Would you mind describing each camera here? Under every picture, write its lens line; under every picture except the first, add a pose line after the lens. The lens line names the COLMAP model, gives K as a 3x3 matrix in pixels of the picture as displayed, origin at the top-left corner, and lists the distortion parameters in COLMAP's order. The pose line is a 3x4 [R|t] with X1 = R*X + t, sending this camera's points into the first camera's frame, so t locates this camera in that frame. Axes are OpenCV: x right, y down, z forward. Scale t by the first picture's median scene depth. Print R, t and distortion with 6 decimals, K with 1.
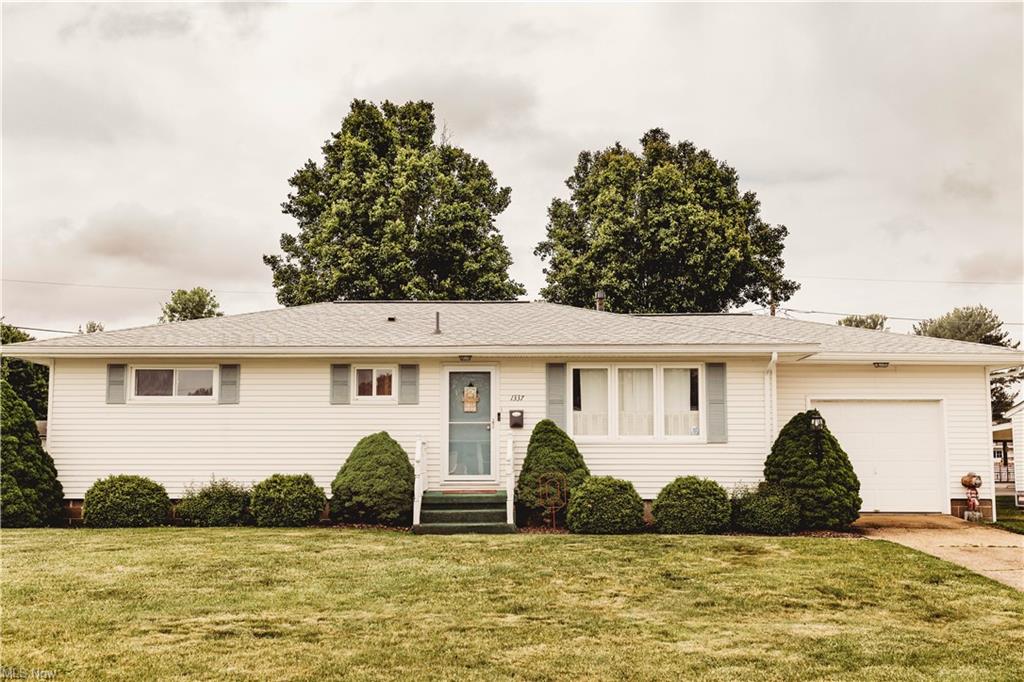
lens RADIAL K [[987.3, 0, 512.0], [0, 987.3, 341.0], [0, 0, 1]] dist [-0.001292, -0.008858]
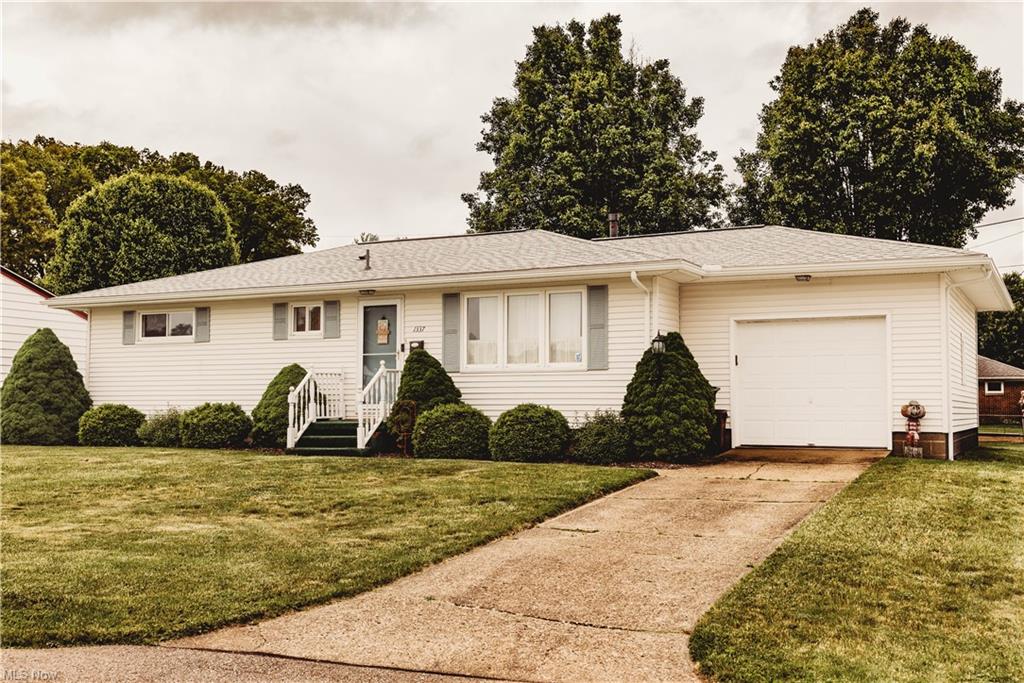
lens RADIAL K [[1086.3, 0, 512.0], [0, 1086.3, 341.5], [0, 0, 1]] dist [-0.029978, -0.040190]
pose [[0.906453, -0.025974, -0.421508, 0.560350], [0.051999, 0.997376, 0.050363, 0.018834], [0.419094, -0.067569, 0.905425, 0.023820]]
